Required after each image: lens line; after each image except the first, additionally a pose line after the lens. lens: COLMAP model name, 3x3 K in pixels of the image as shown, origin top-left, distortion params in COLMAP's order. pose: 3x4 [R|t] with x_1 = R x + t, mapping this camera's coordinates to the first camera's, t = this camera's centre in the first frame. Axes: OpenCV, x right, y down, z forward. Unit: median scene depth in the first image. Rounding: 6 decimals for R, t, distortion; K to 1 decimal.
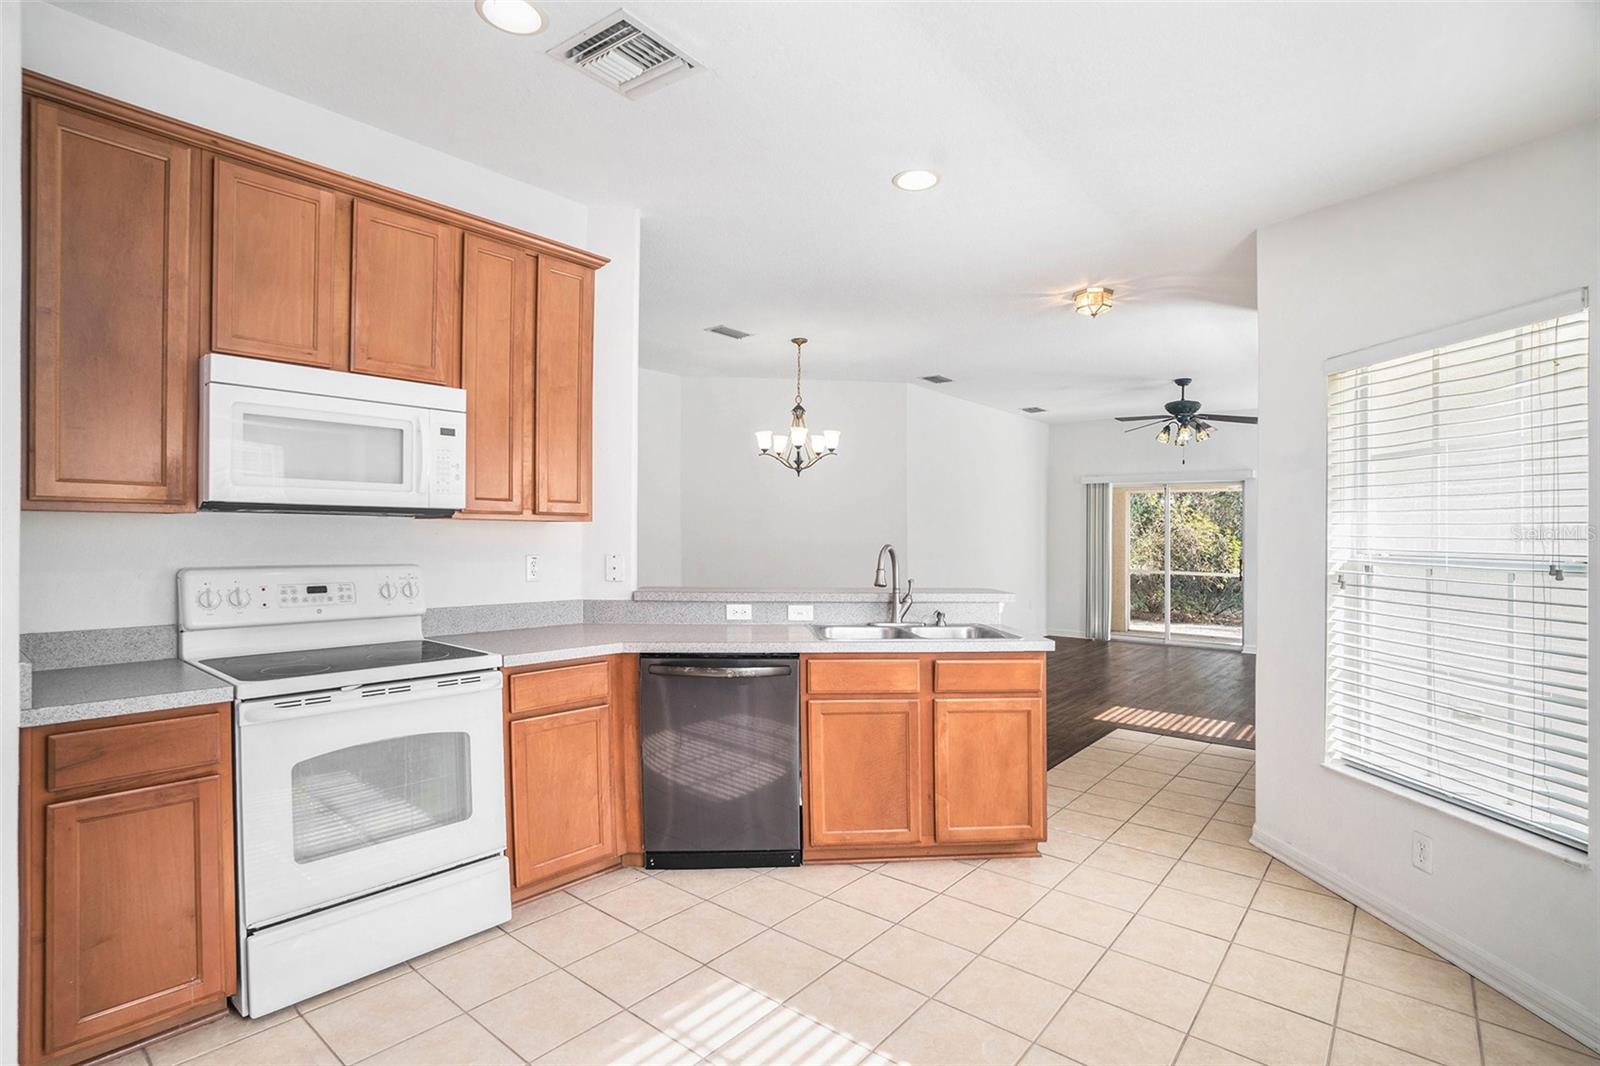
lens RADIAL K [[783.1, 0, 805.5], [0, 783.1, 532.9], [0, 0, 1]] dist [-0.058503, 0.018924]
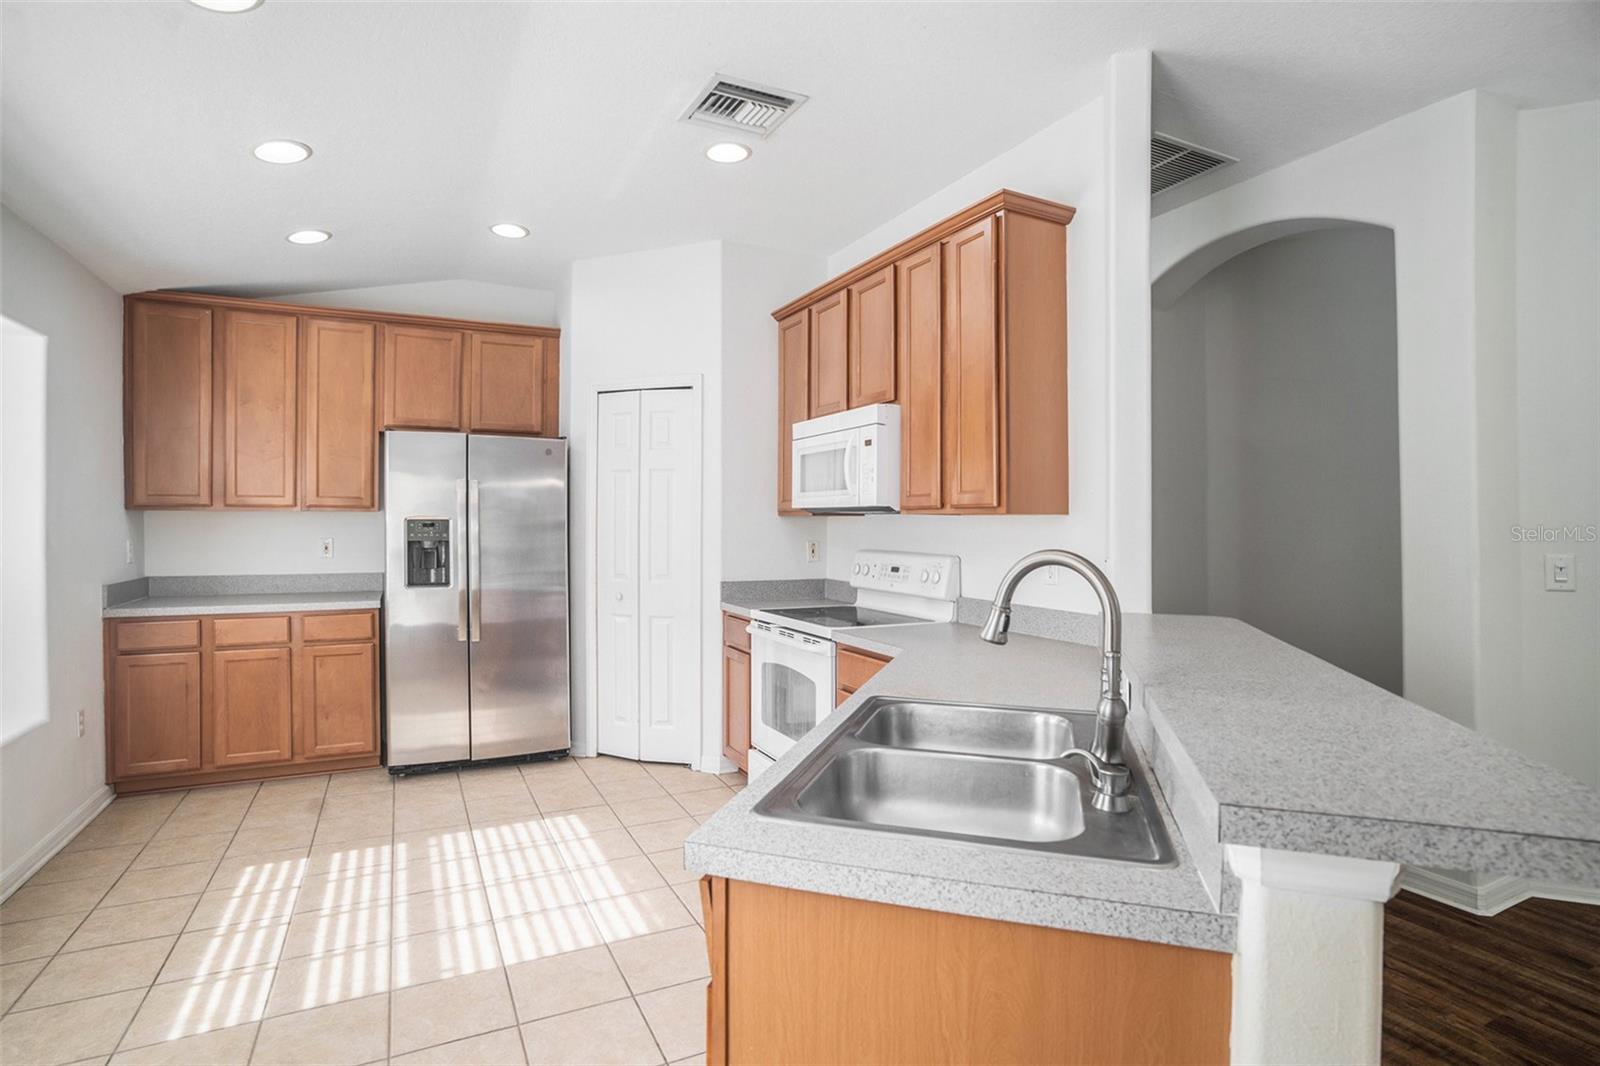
lens RADIAL K [[783.1, 0, 774.8], [0, 783.1, 522.3], [0, 0, 1]] dist [-0.058503, 0.018924]
pose [[-0.446655, -0.016244, -0.894559, 0.398168], [-0.008470, 0.999867, -0.013927, 0.006709], [0.894666, 0.001357, -0.446733, 0.815141]]
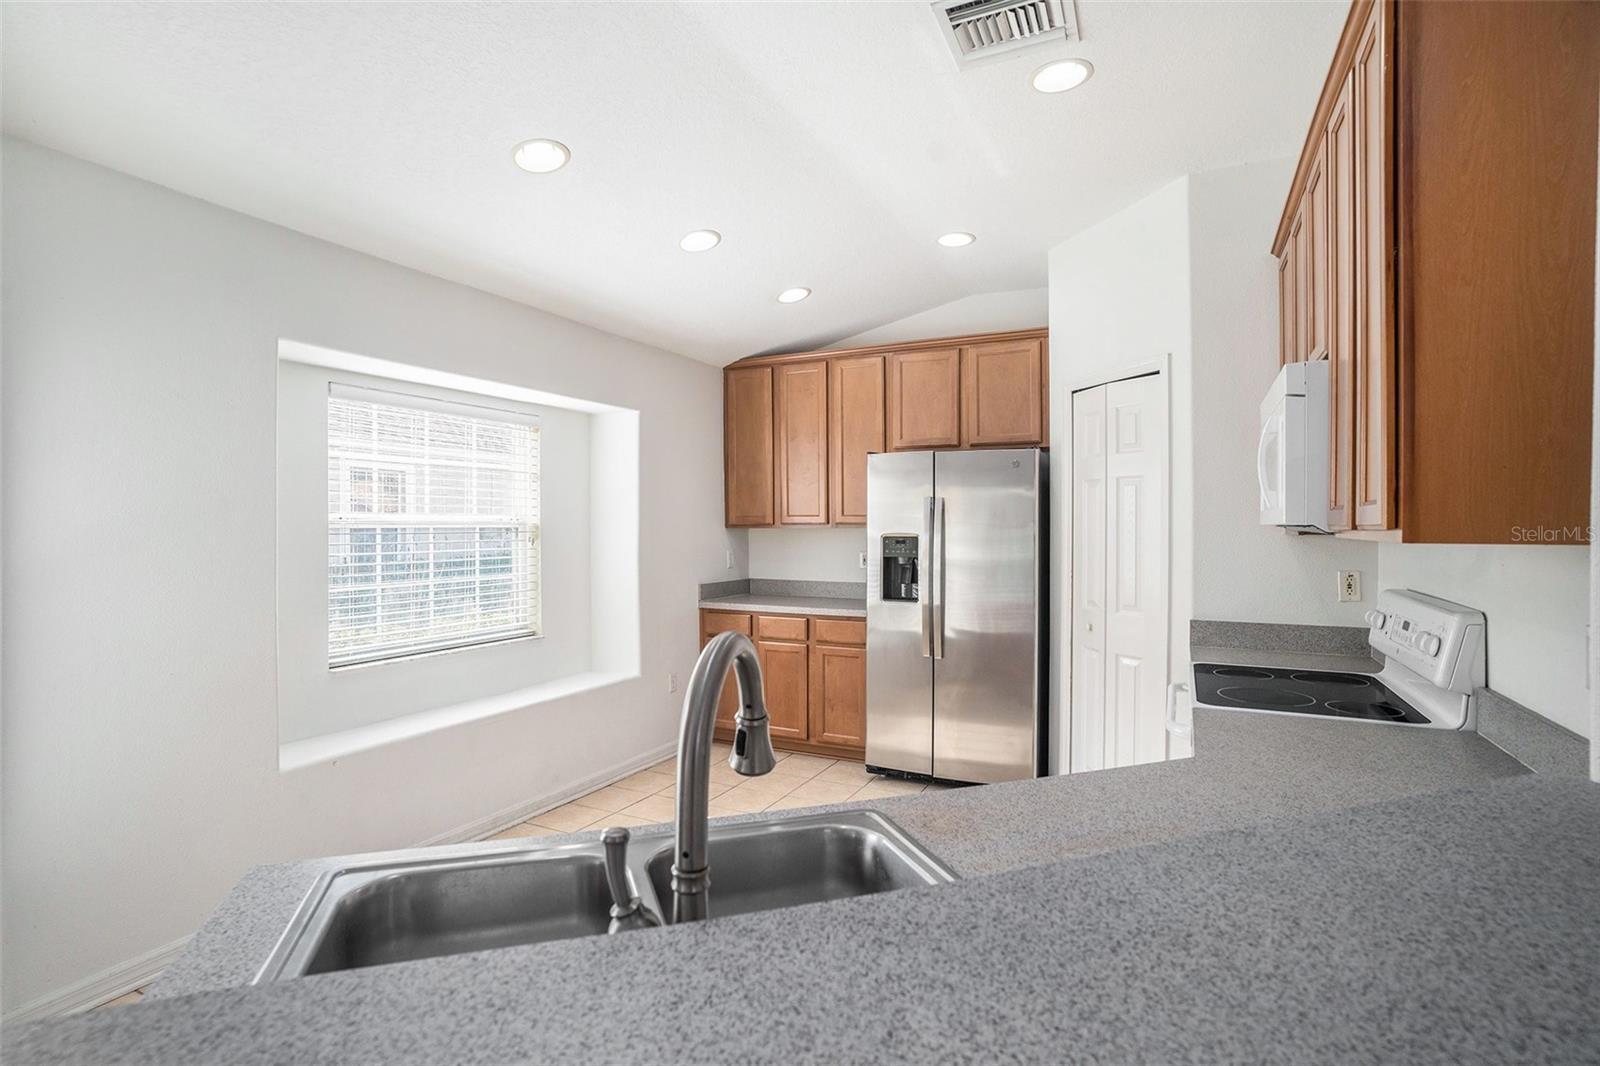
lens RADIAL K [[783.1, 0, 808.8], [0, 783.1, 528.4], [0, 0, 1]] dist [-0.058503, 0.018924]
pose [[-0.976336, -0.015555, -0.215698, 0.104114], [-0.015650, 0.999877, -0.001267, -0.011703], [0.215691, 0.002138, -0.976459, 0.947264]]
